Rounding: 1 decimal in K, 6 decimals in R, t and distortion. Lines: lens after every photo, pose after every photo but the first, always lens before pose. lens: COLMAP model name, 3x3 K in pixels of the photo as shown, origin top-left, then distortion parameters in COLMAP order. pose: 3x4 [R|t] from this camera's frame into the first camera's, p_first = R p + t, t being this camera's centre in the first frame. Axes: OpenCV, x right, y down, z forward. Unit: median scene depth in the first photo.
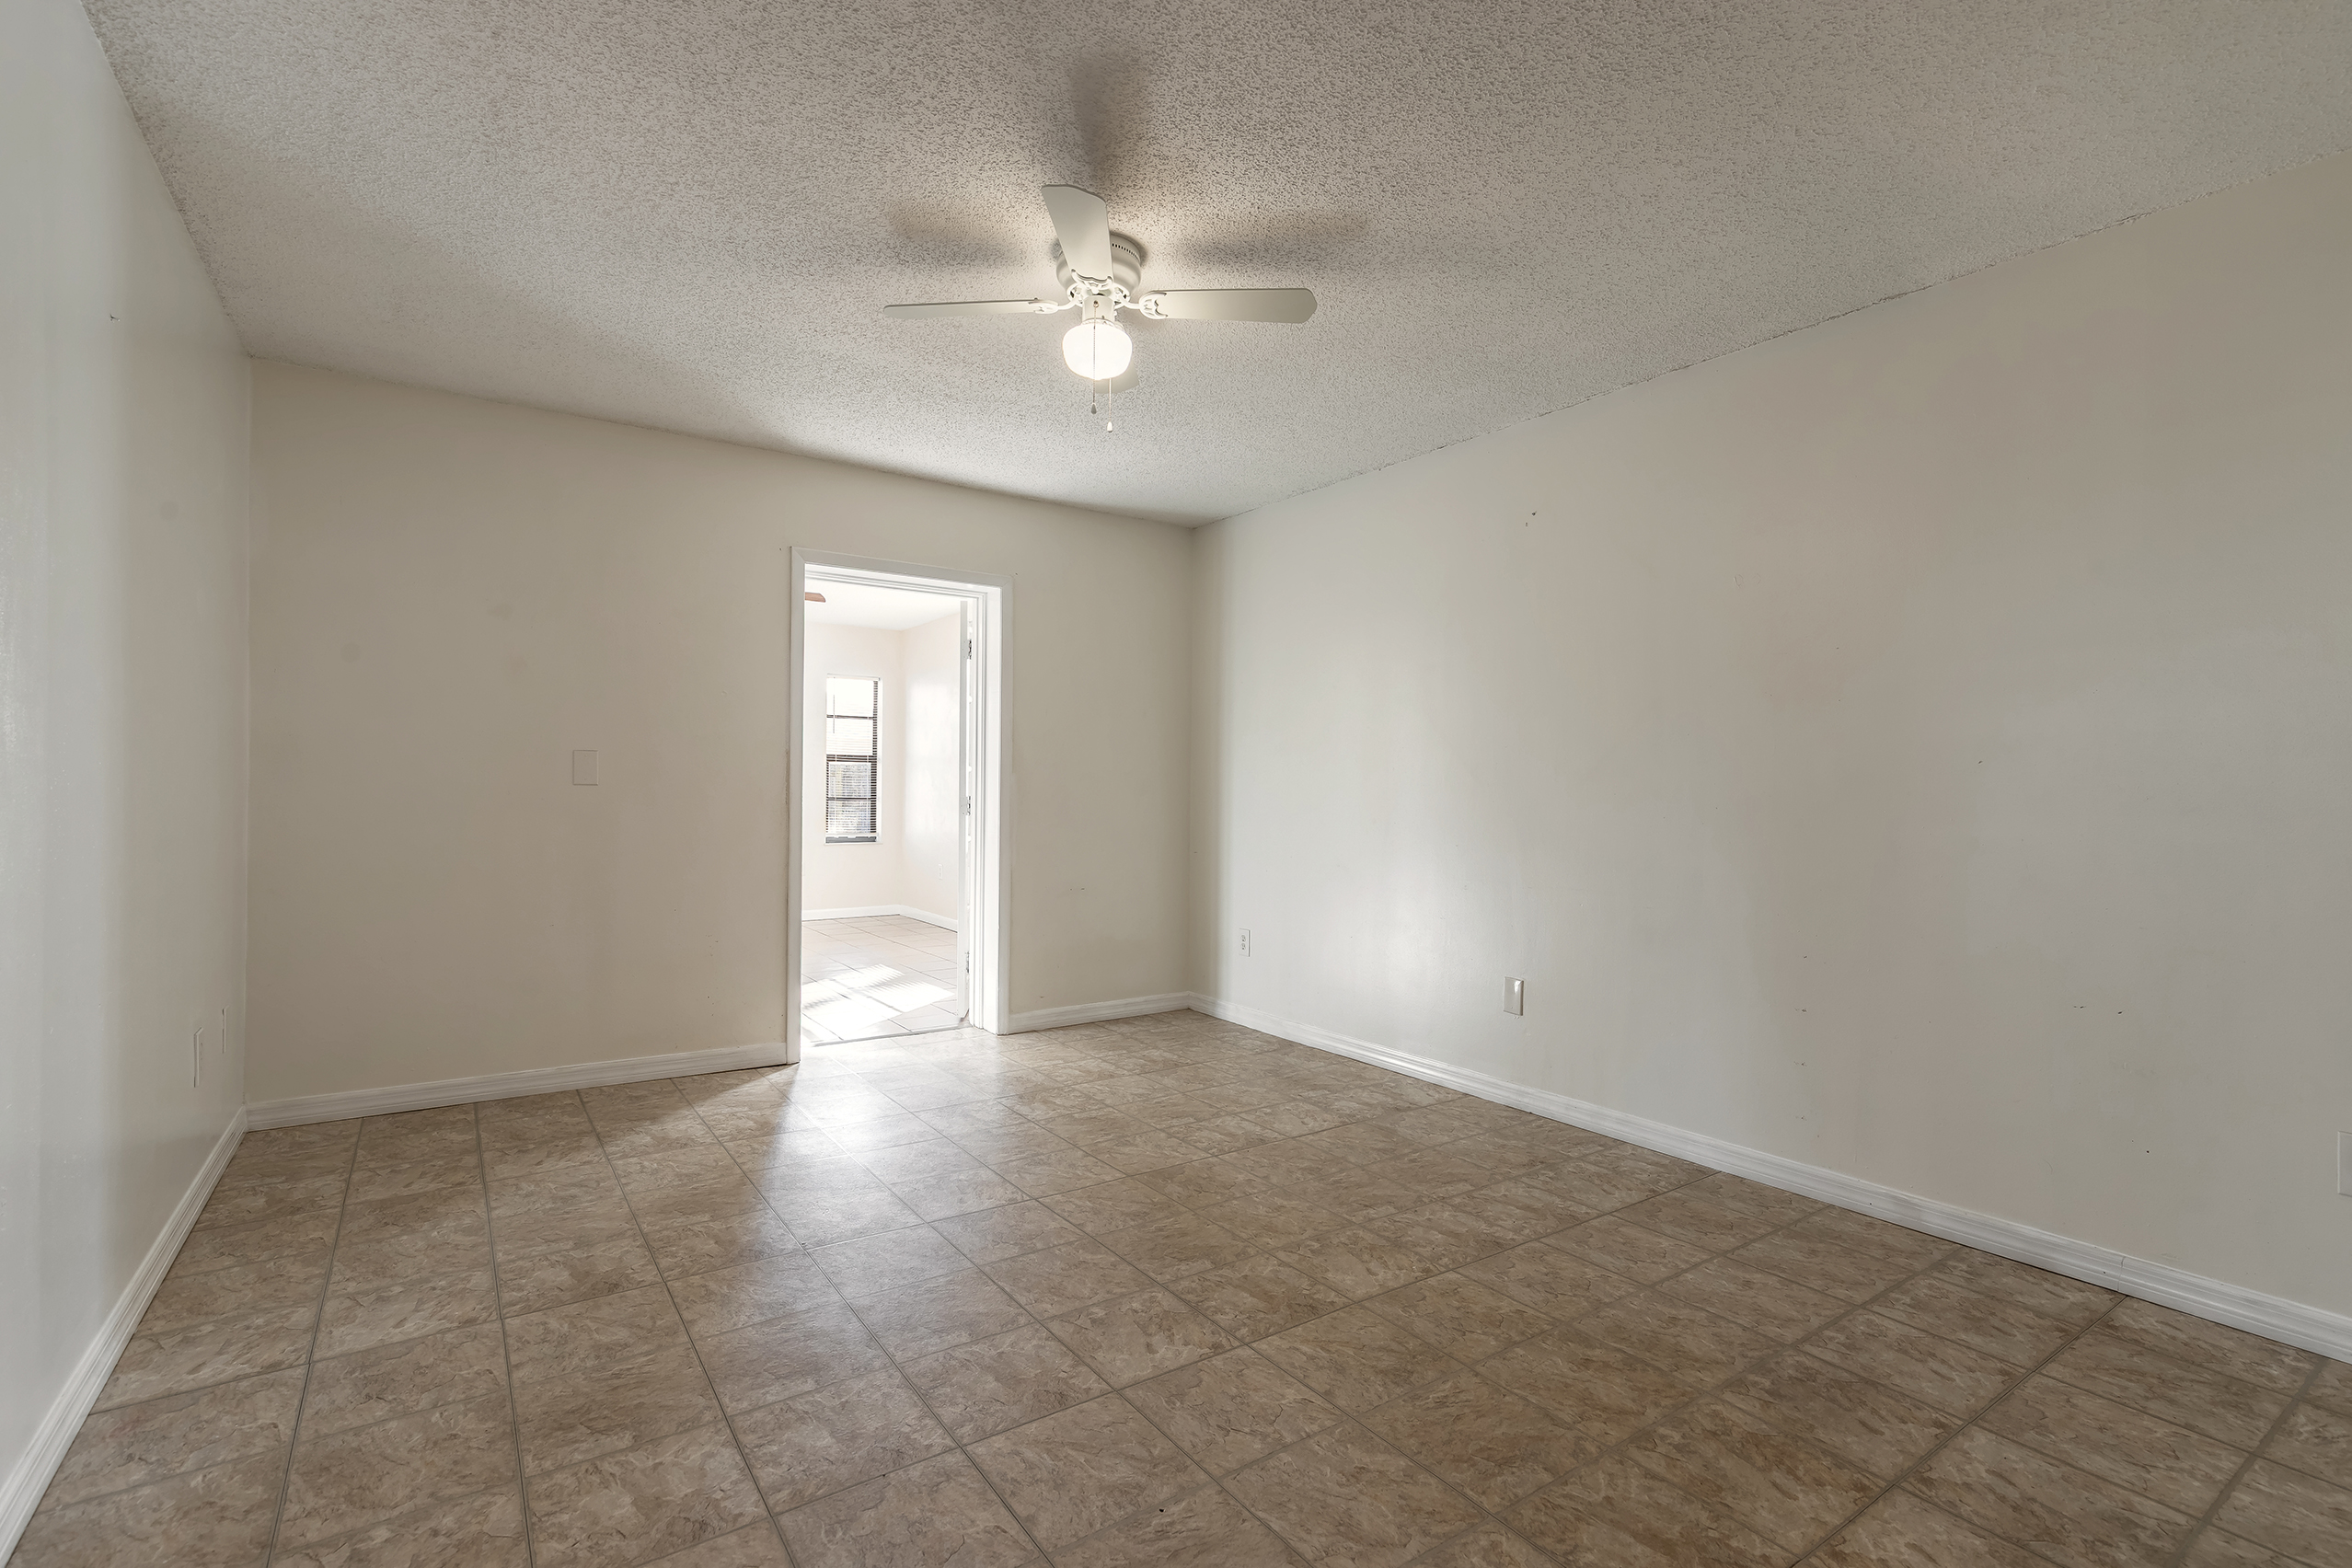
lens RADIAL K [[1074.7, 0, 1170.2], [0, 1074.7, 790.0], [0, 0, 1]] dist [0.009286, -0.001400]
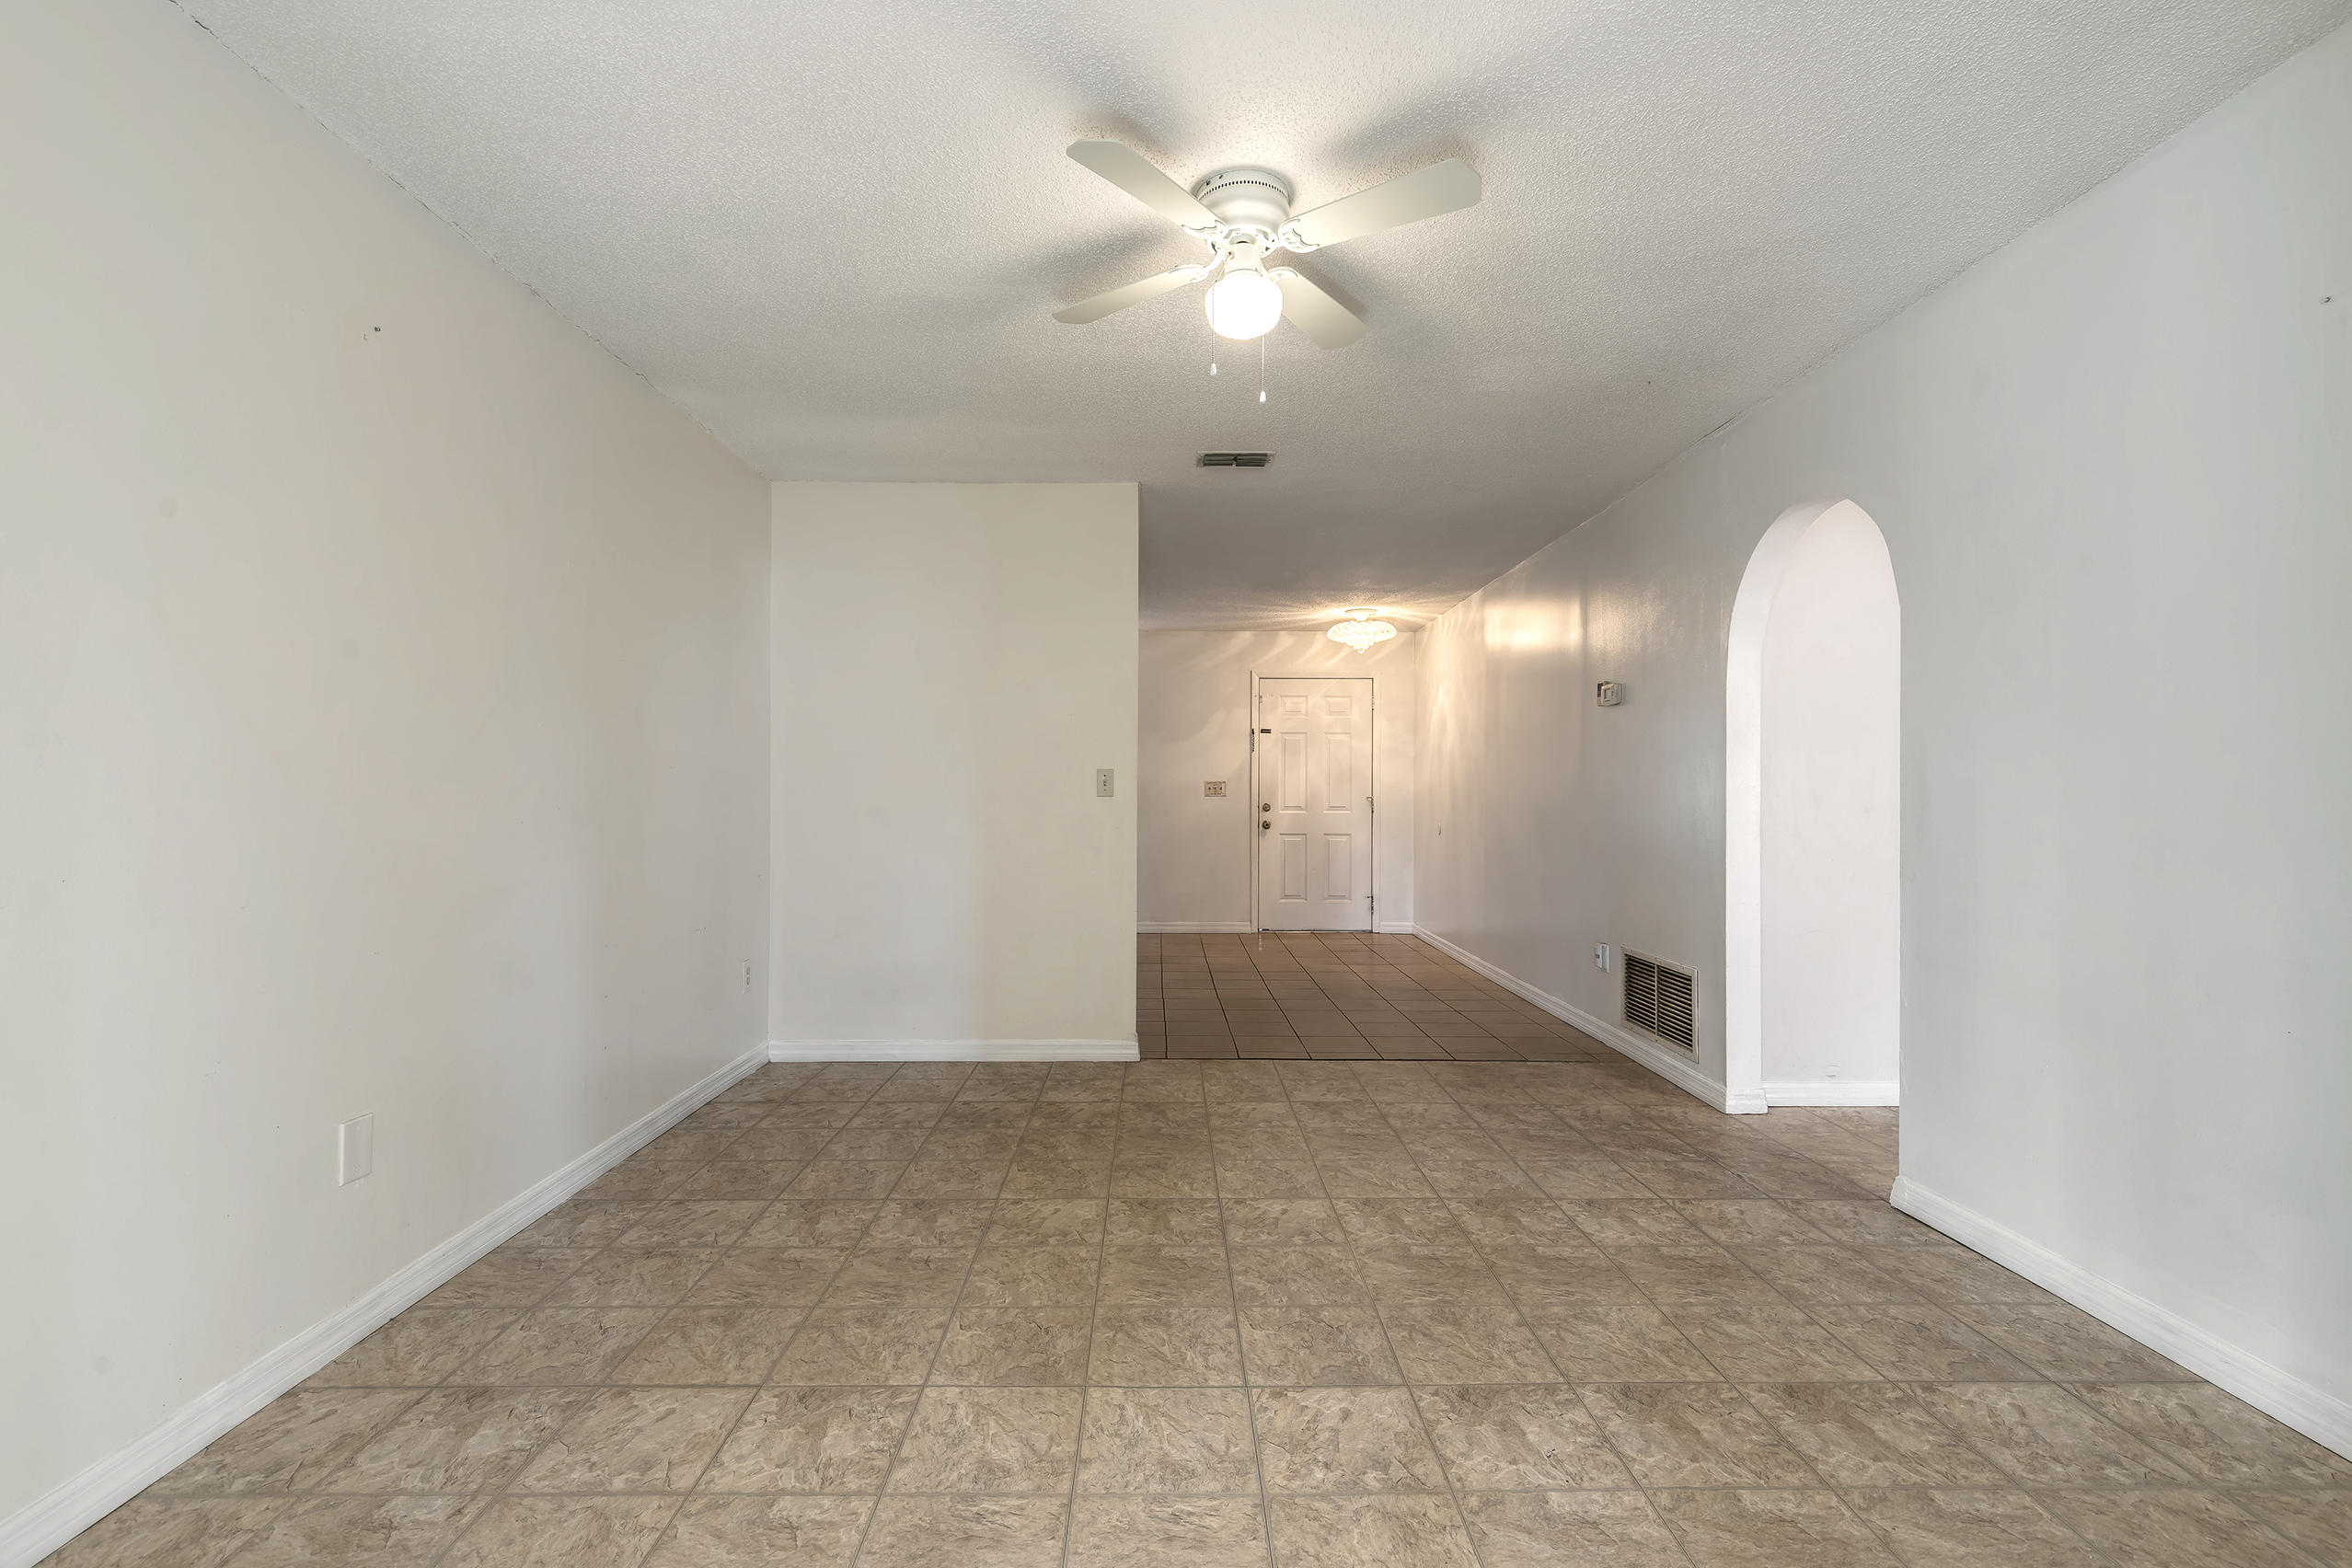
lens RADIAL K [[1074.7, 0, 1170.2], [0, 1074.7, 790.0], [0, 0, 1]] dist [0.009286, -0.001400]
pose [[-0.832154, -0.011997, 0.554415, -0.560291], [-0.010678, 0.999927, 0.005610, -0.012551], [-0.554442, -0.001251, -0.832222, 1.928531]]
